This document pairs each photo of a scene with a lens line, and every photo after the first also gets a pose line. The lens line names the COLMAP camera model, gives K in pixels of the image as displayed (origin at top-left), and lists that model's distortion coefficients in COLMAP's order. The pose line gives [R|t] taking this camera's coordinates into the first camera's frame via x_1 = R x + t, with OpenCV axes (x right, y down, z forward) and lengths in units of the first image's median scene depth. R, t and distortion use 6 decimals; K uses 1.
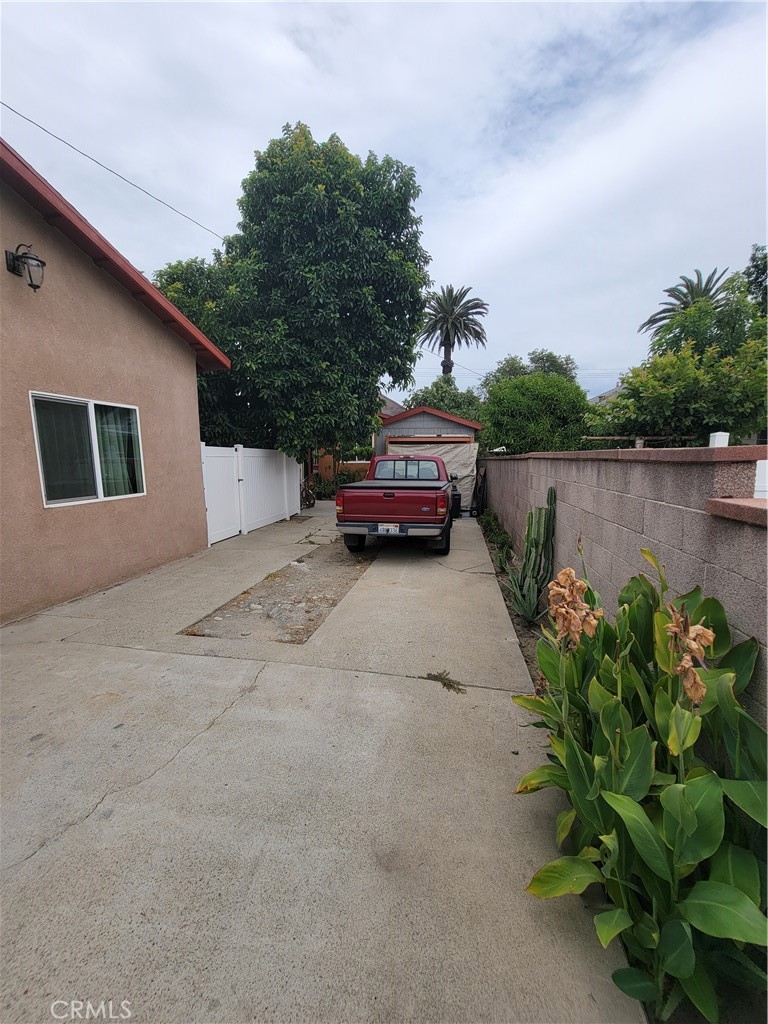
lens RADIAL K [[417.1, 0, 378.1], [0, 417.1, 522.1], [0, 0, 1]] dist [-0.008905, 0.000135]
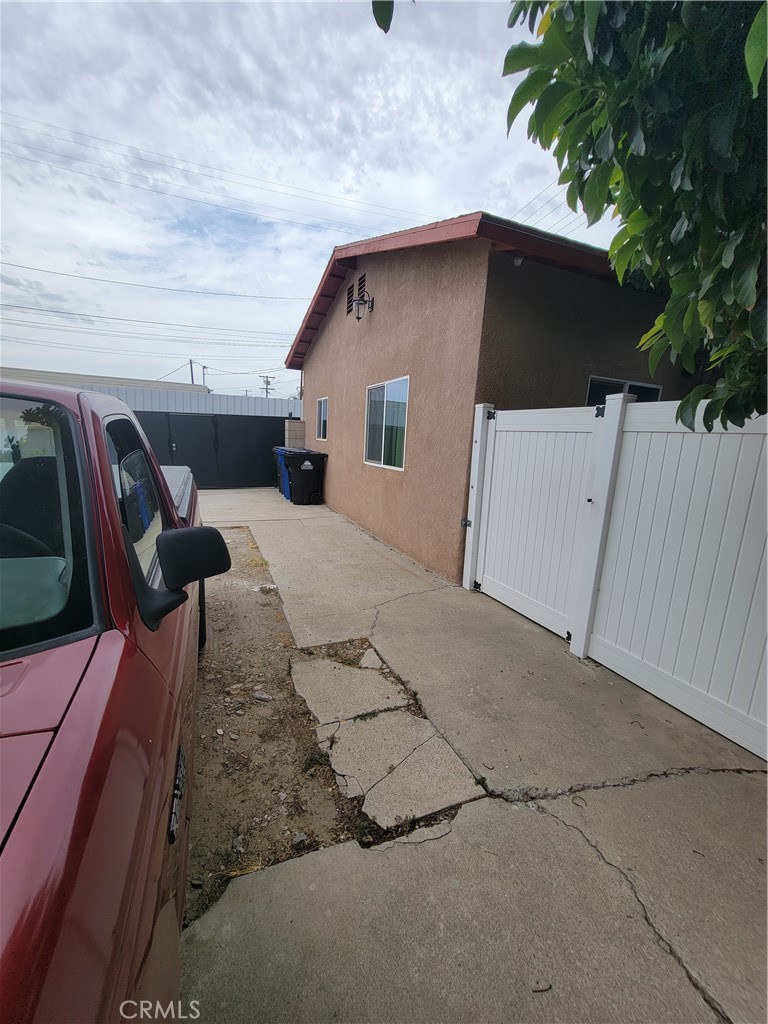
lens RADIAL K [[417.1, 0, 378.1], [0, 417.1, 522.1], [0, 0, 1]] dist [-0.008905, 0.000135]
pose [[-0.837700, 0.078301, -0.540489, 0.005539], [-0.123087, 0.937136, 0.326536, -0.267741], [0.532080, 0.340066, -0.775401, 1.804631]]
